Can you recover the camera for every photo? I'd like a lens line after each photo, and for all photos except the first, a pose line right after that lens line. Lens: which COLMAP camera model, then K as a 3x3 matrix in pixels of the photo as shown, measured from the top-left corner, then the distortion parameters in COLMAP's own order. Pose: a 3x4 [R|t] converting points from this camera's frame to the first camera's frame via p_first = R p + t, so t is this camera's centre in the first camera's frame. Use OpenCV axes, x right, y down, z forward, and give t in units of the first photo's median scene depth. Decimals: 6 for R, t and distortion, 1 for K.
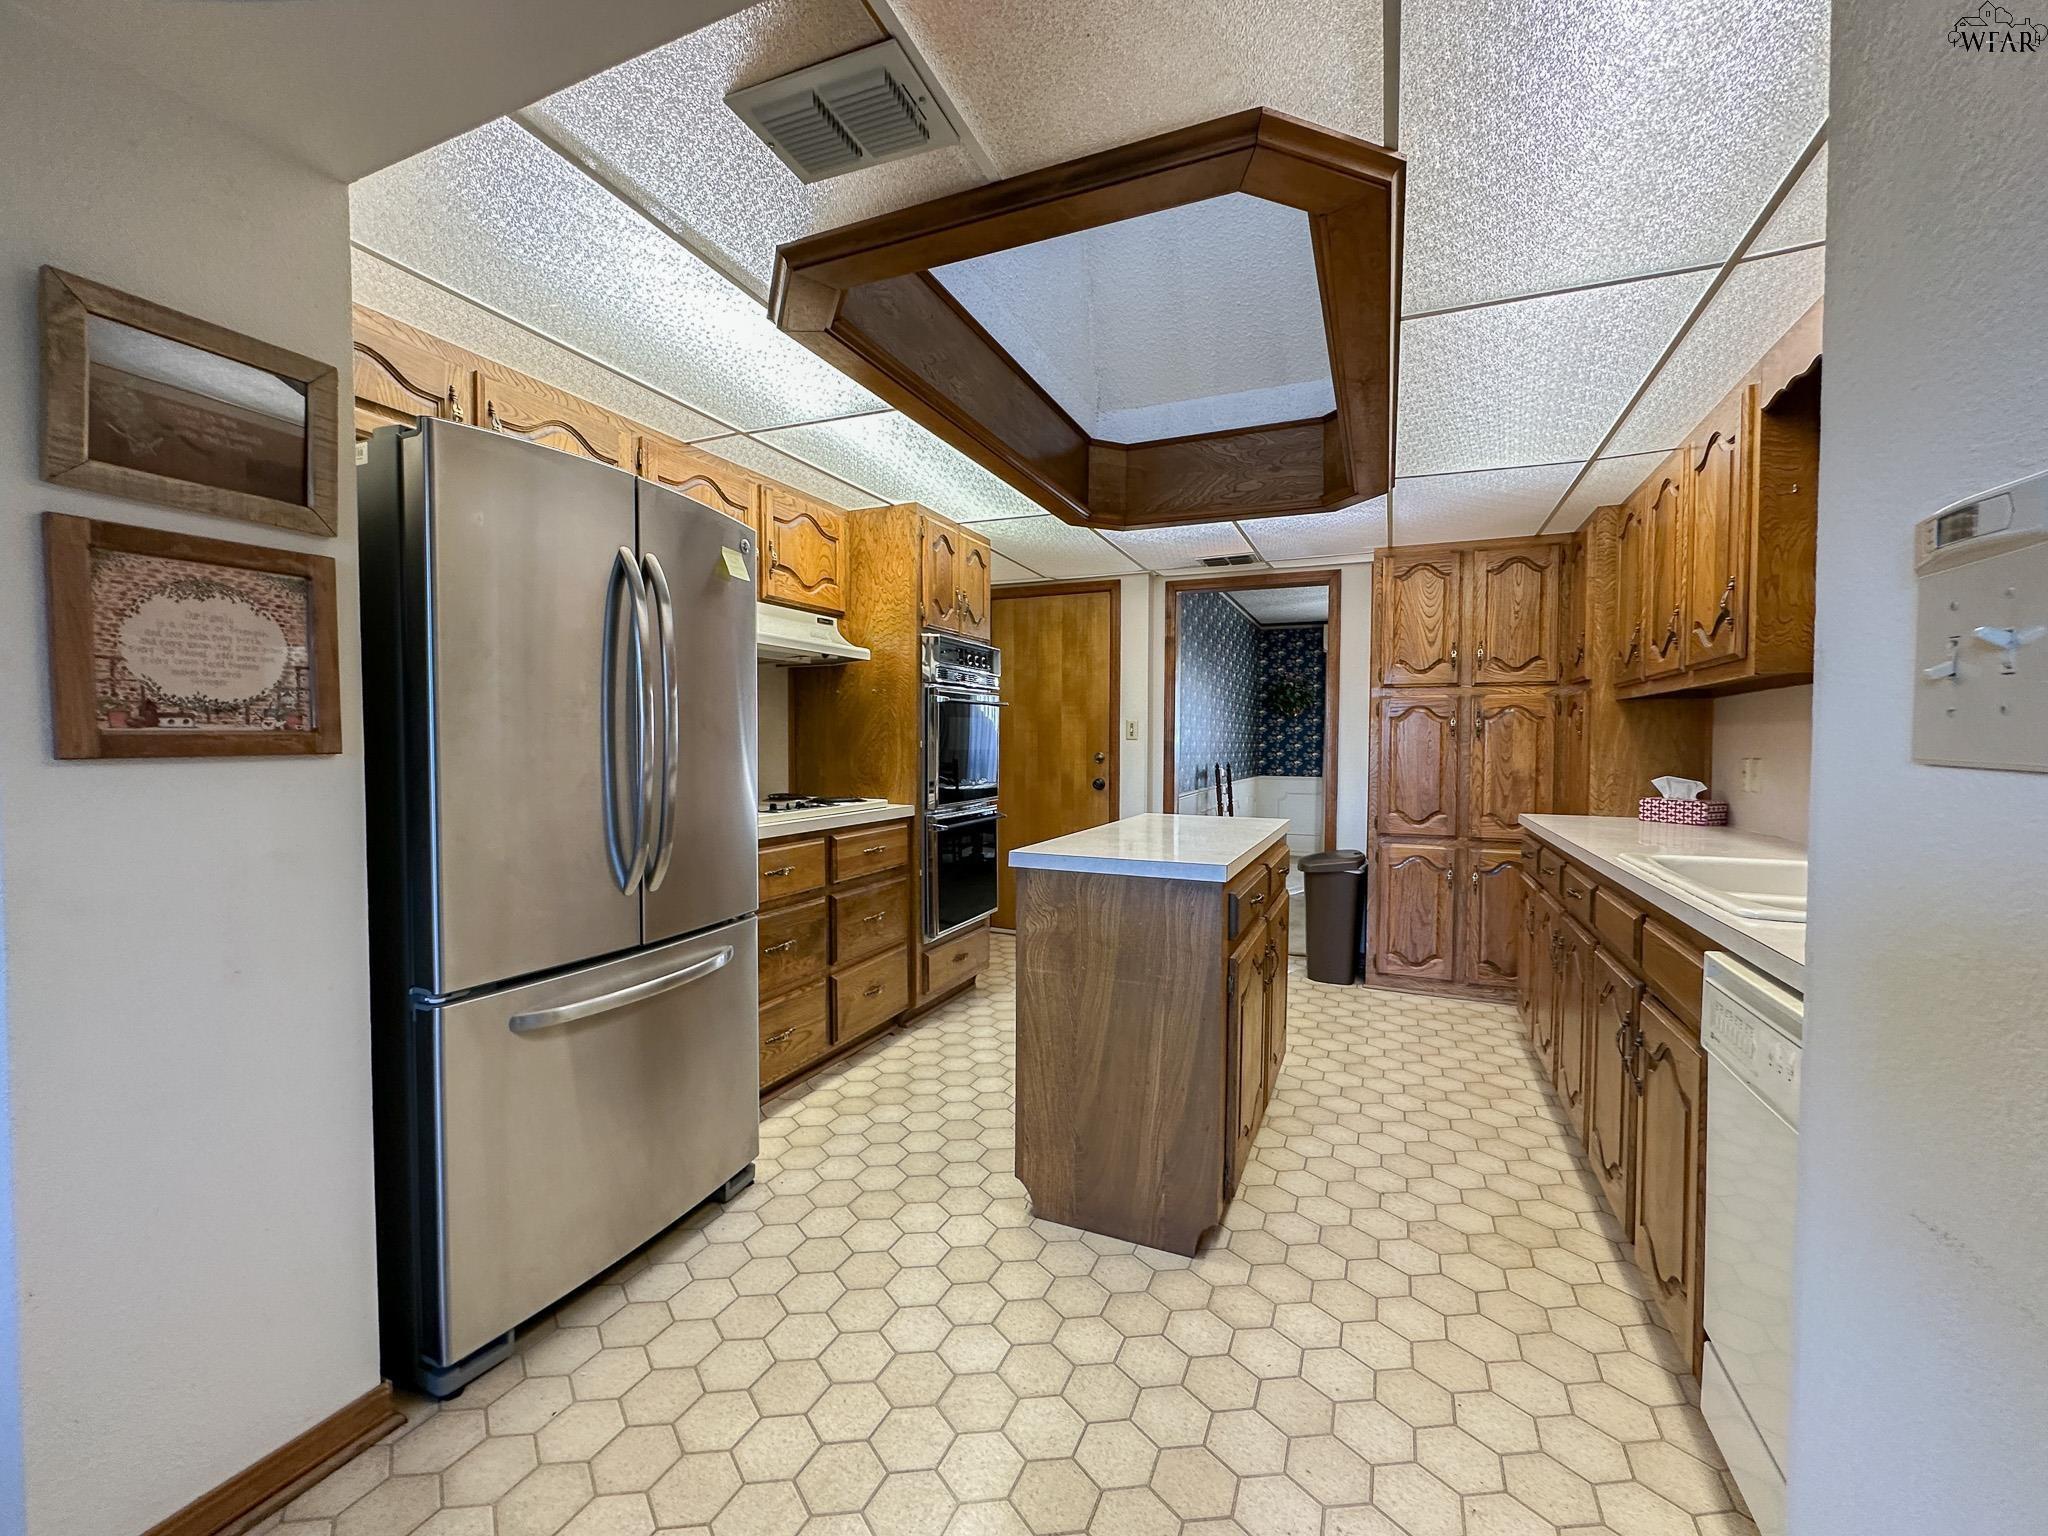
lens RADIAL K [[822.9, 0, 1020.5], [0, 822.9, 767.7], [0, 0, 1]] dist [-0.004785, 0.001101]
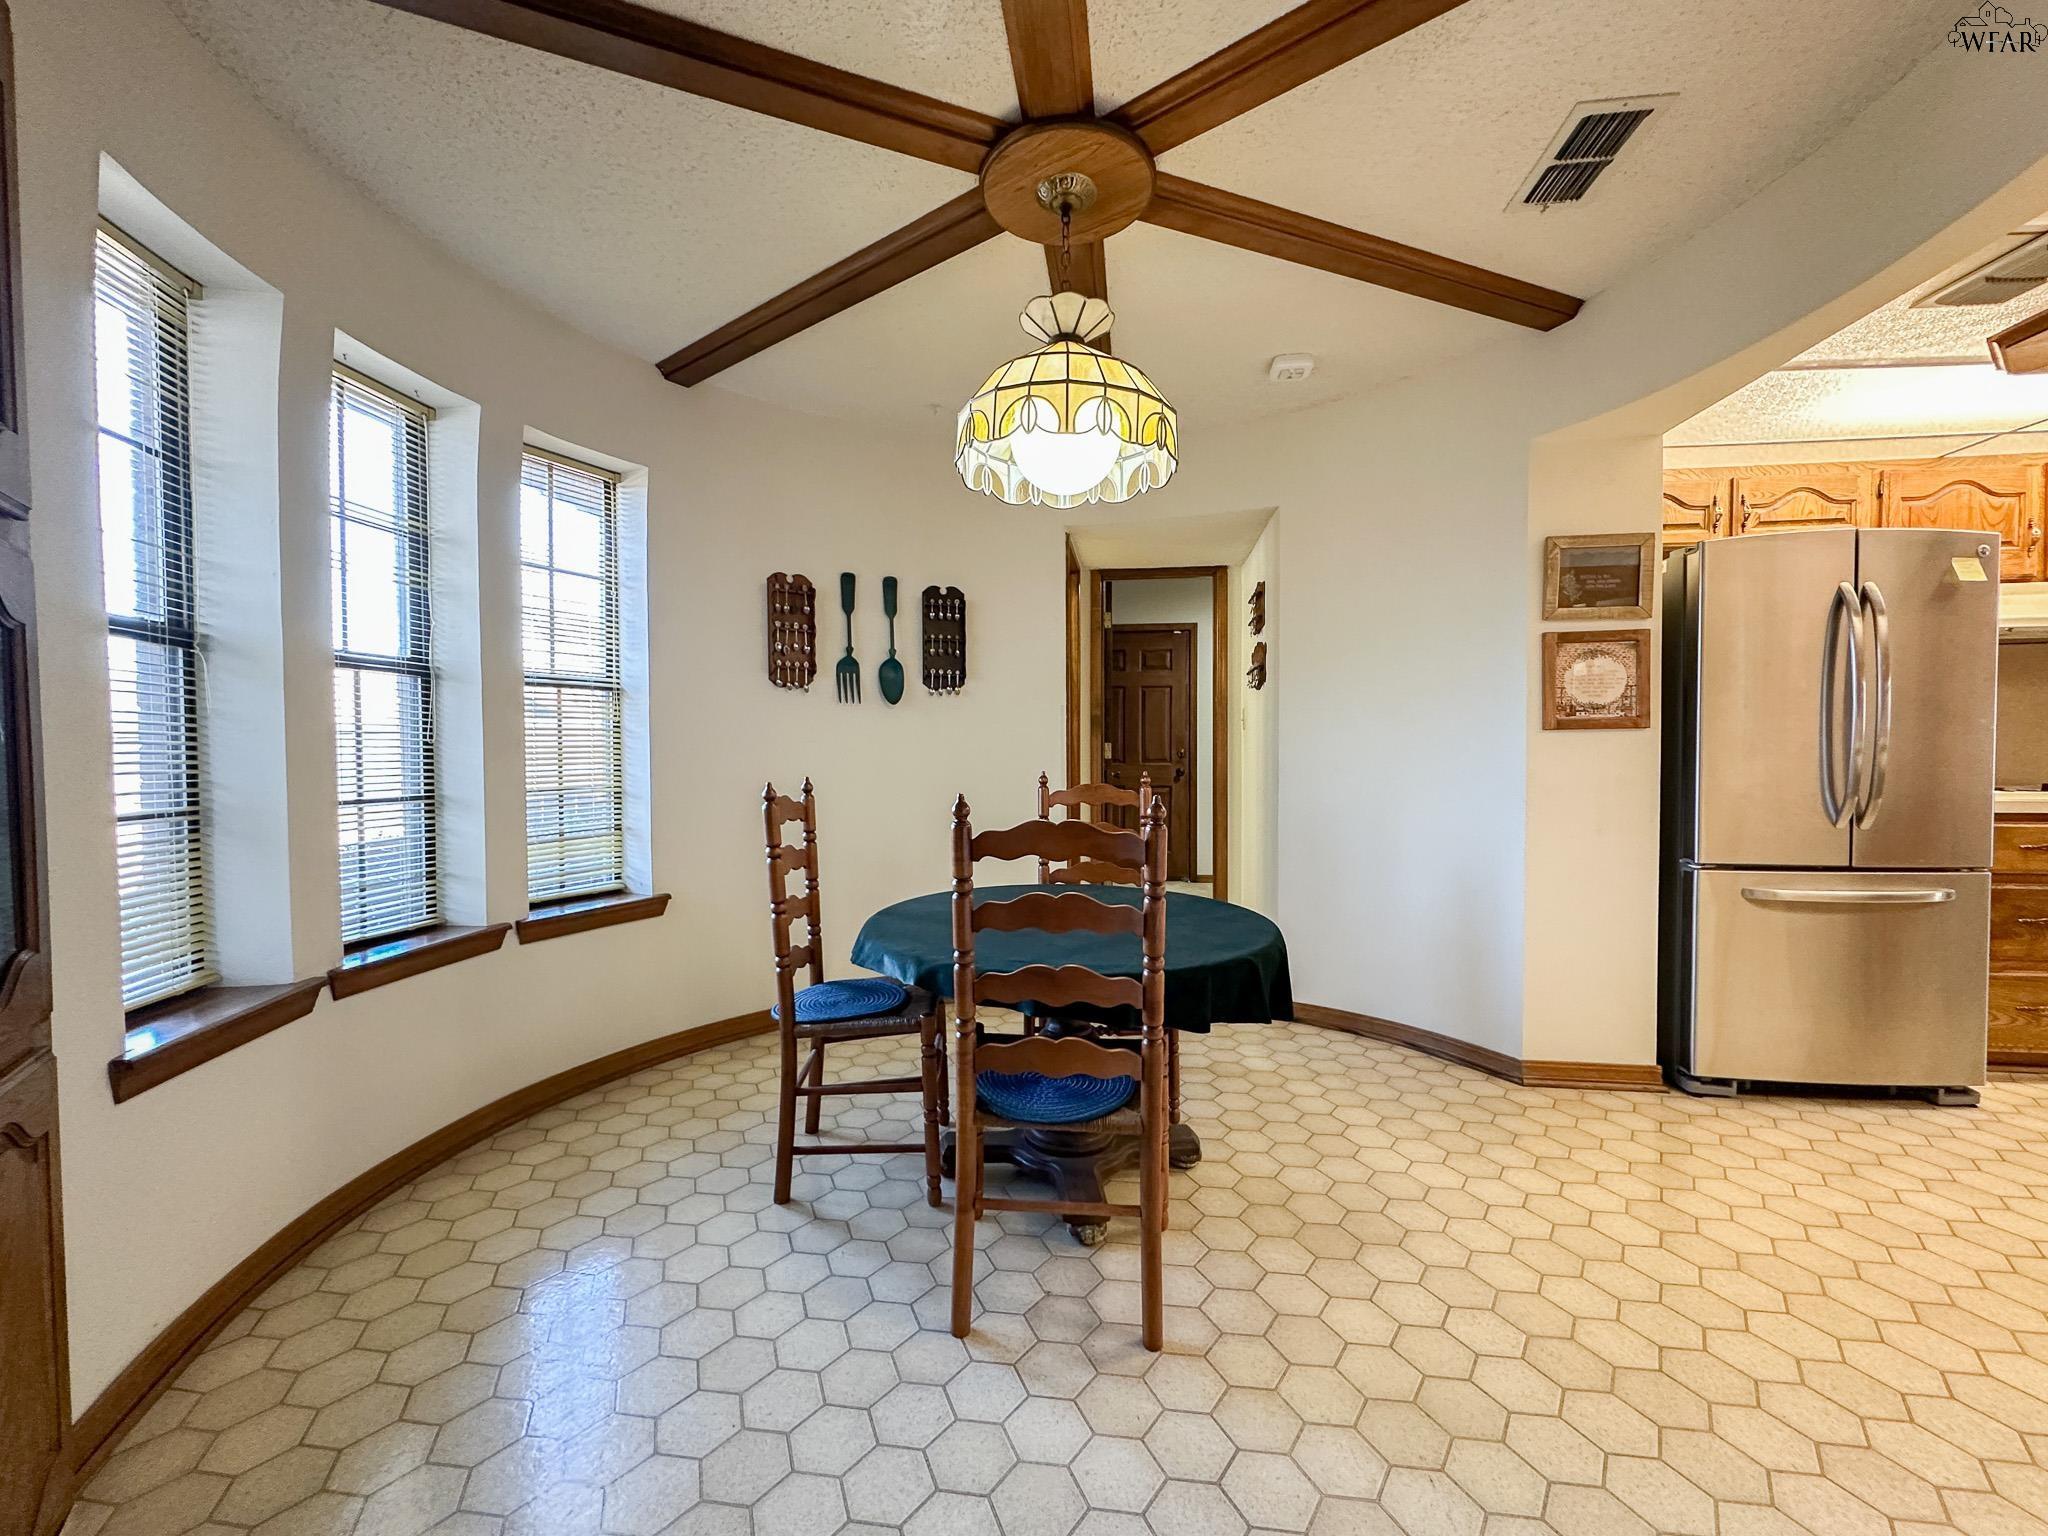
lens RADIAL K [[822.9, 0, 1020.5], [0, 822.9, 767.7], [0, 0, 1]] dist [-0.004785, 0.001101]
pose [[0.277827, 0.021526, -0.960390, 0.581144], [-0.025484, 0.999562, 0.015032, 0.078537], [0.960293, 0.020298, 0.278254, -0.896989]]
